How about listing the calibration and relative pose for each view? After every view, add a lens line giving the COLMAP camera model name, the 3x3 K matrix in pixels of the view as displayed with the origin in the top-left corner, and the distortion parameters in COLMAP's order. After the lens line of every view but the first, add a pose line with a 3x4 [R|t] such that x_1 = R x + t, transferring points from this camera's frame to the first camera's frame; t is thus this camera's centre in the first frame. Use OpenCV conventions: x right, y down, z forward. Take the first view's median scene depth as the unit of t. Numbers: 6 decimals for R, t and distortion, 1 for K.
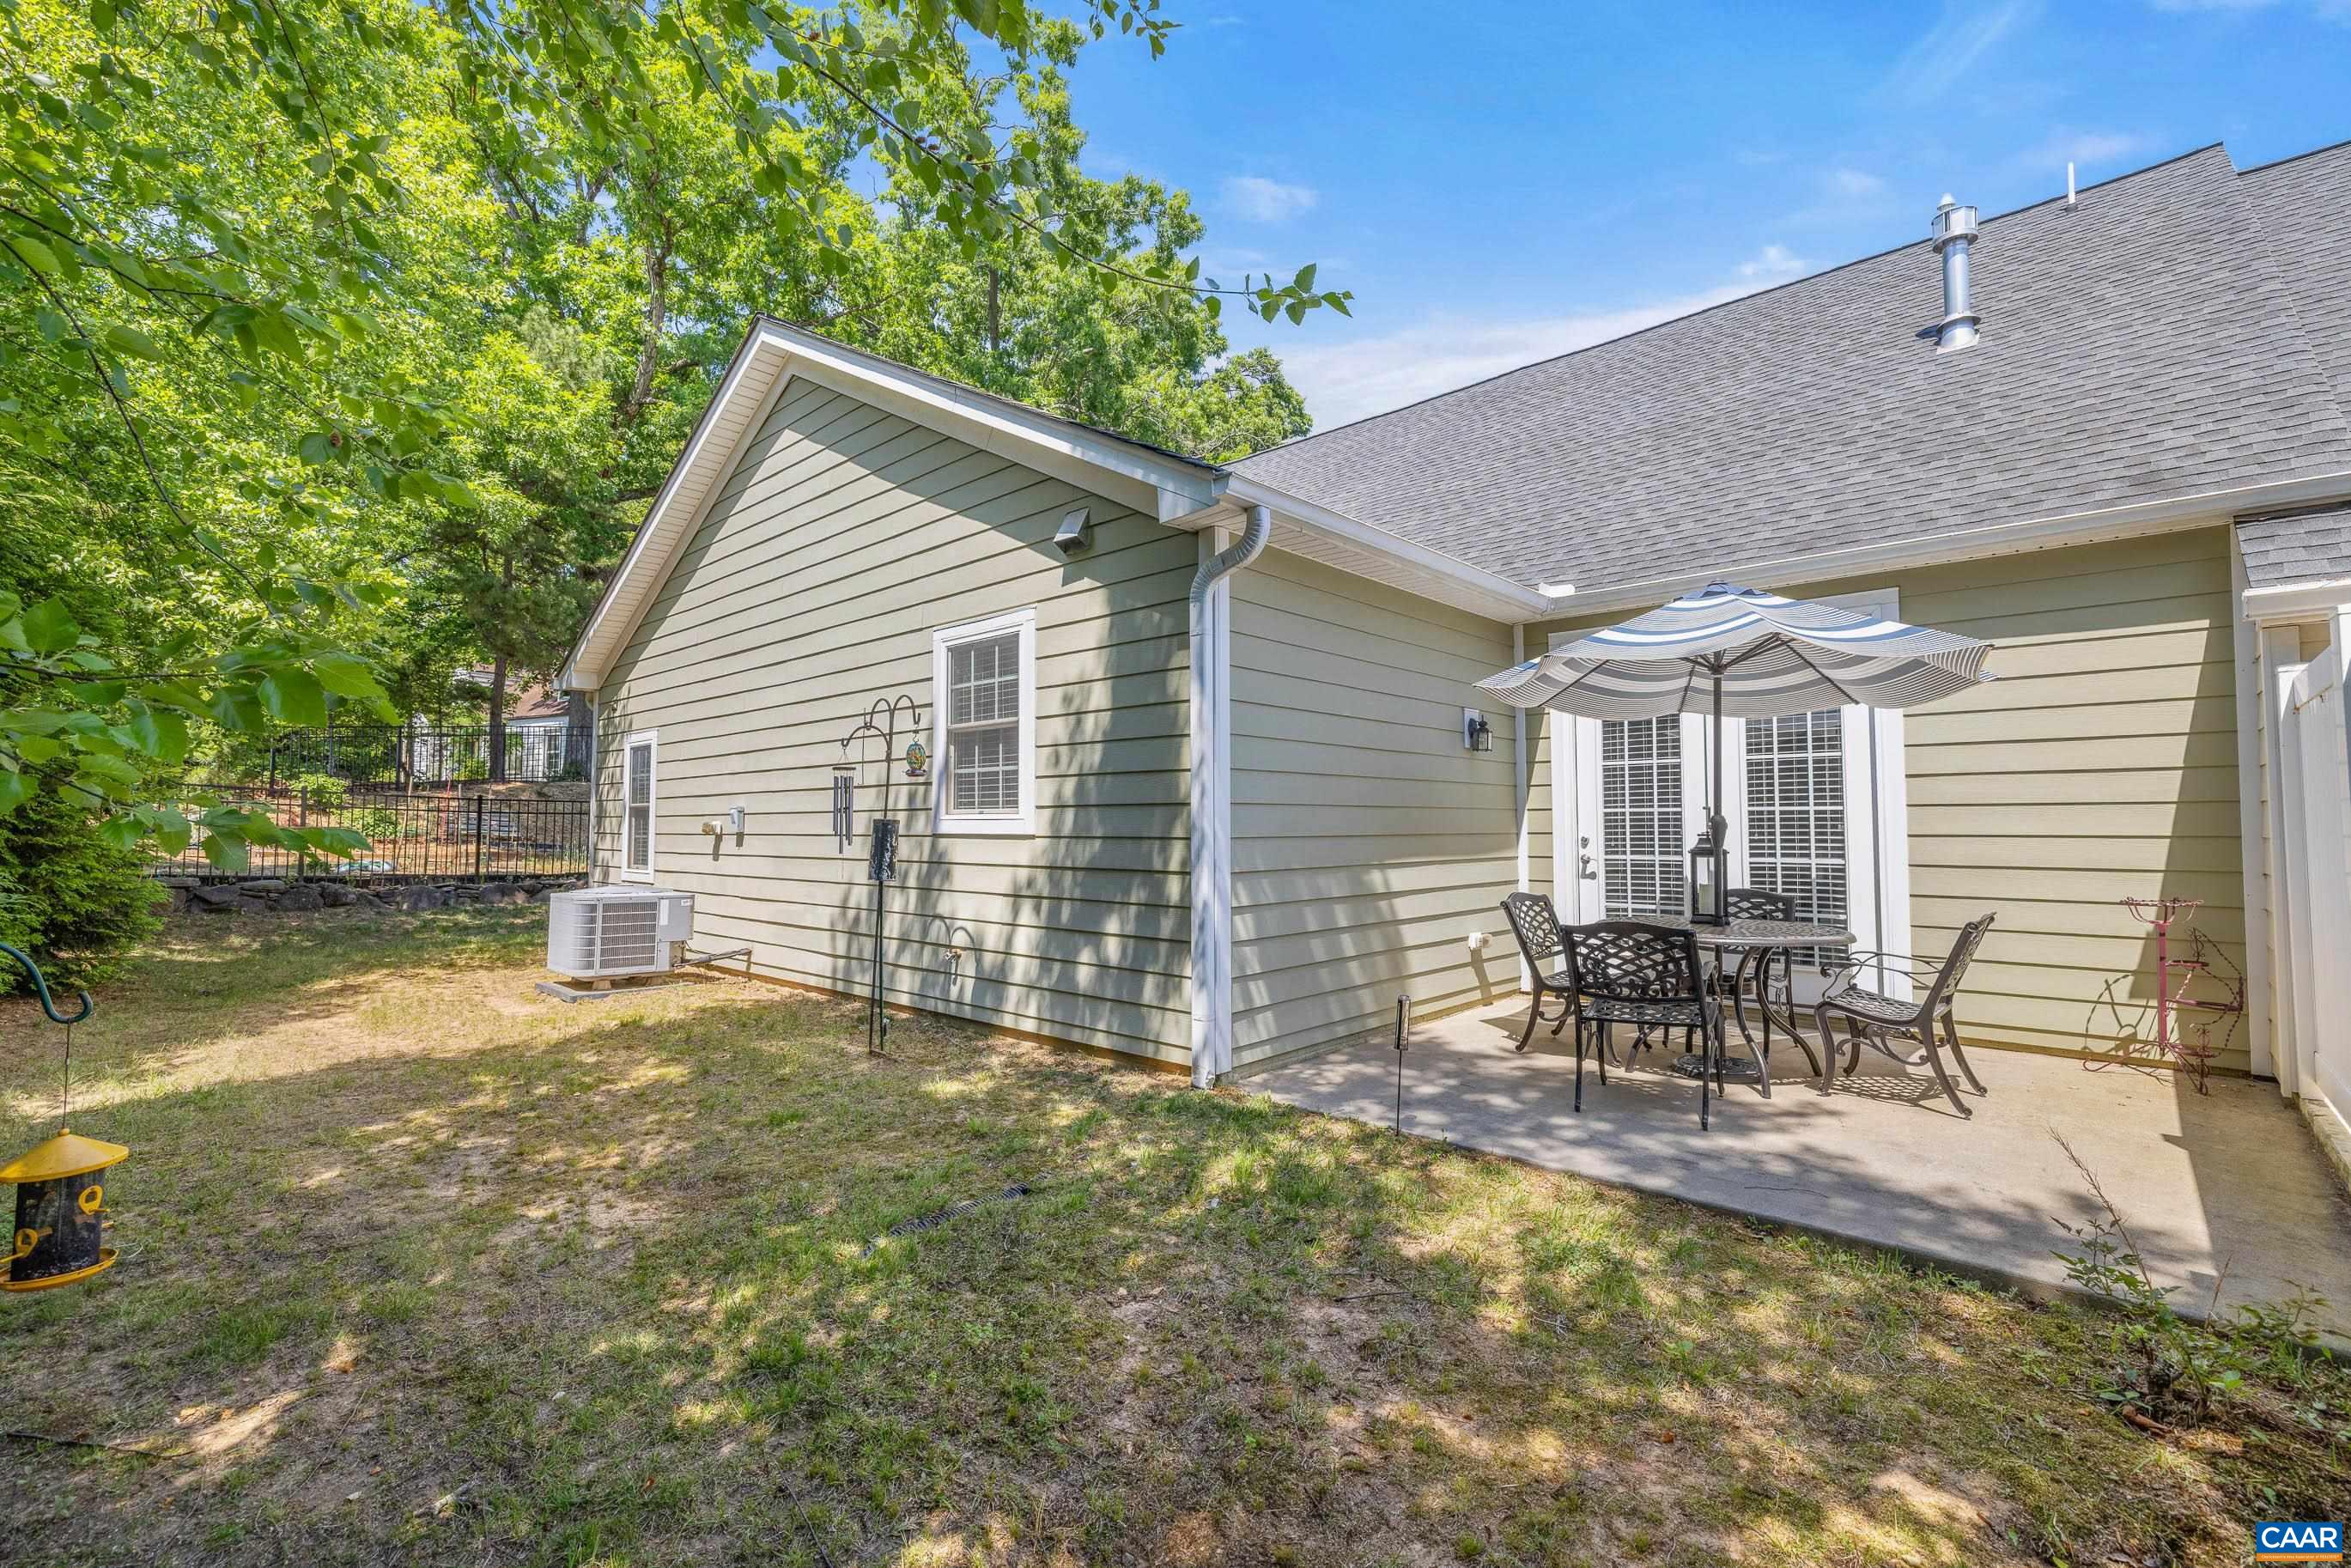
lens RADIAL K [[1000.0, 0, 1175.5], [0, 1000.0, 784.0], [0, 0, 1]] dist [0.000077, 0.000032]
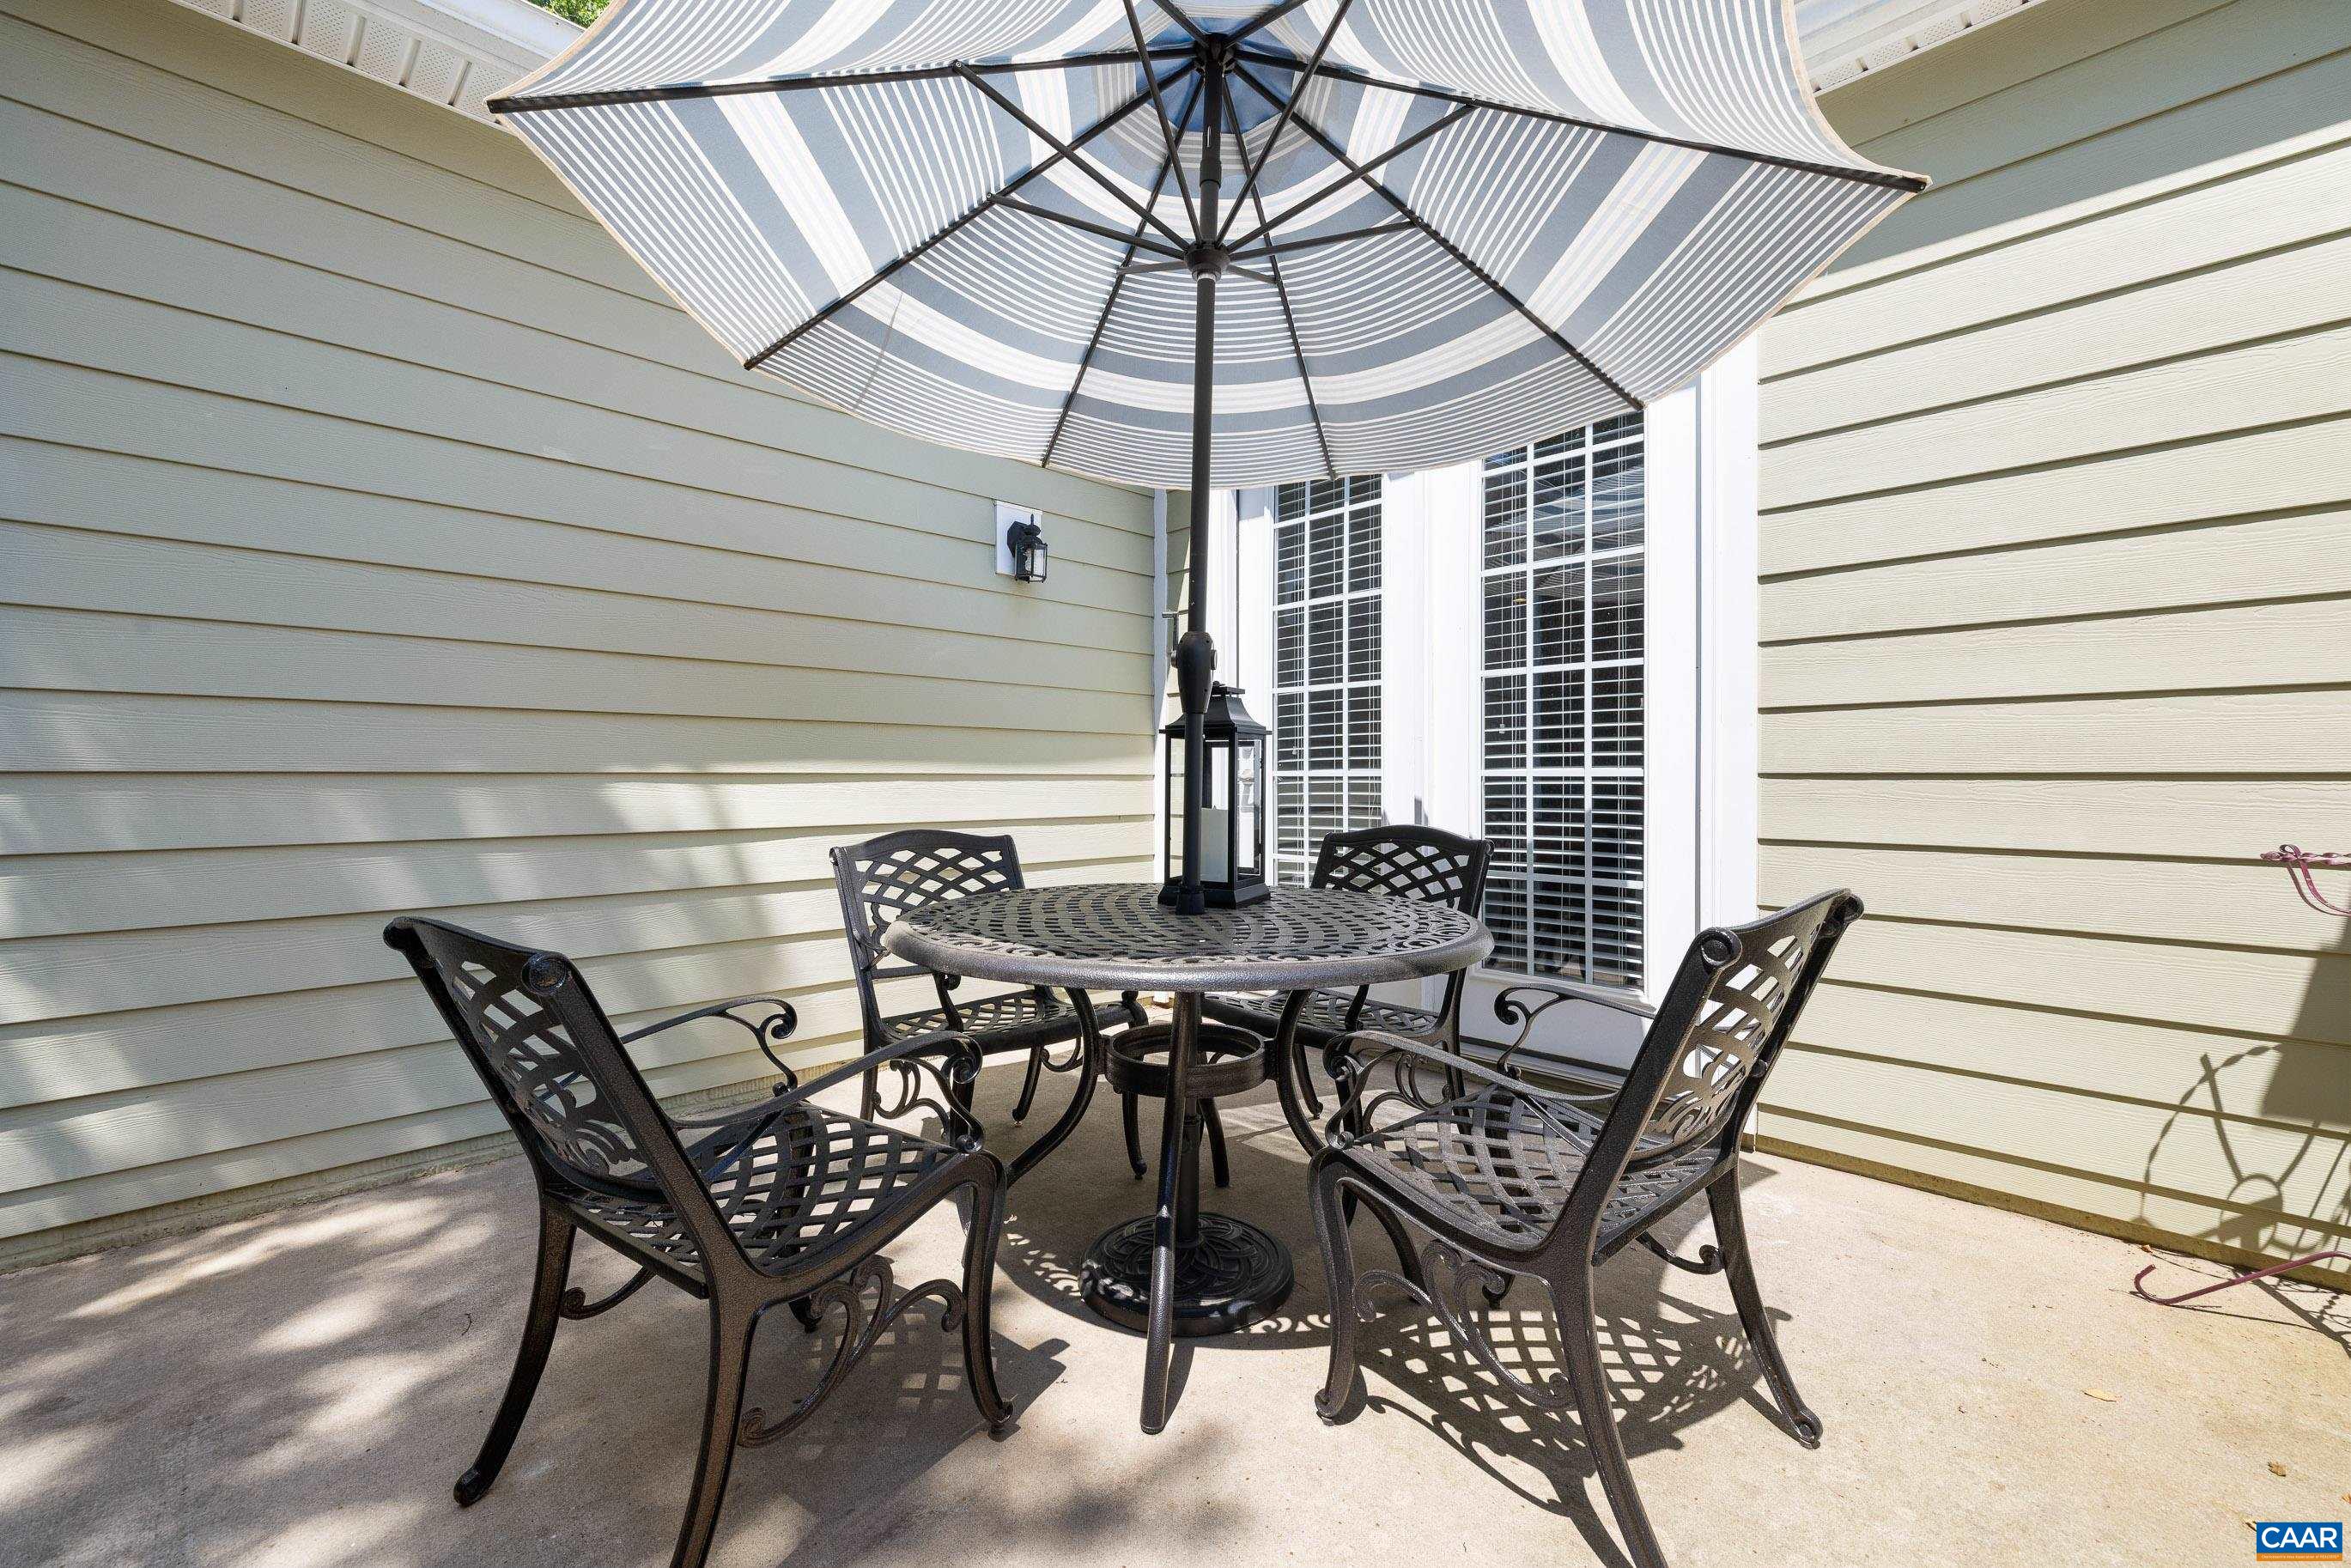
lens RADIAL K [[978.5, 0, 1175.5], [0, 978.5, 784.0], [0, 0, 1]] dist [0.000028, -0.000133]
pose [[0.999259, 0.003840, -0.038292, 0.442264], [-0.002033, 0.998887, 0.047119, 0.059020], [0.038430, -0.047006, 0.998155, 0.495308]]
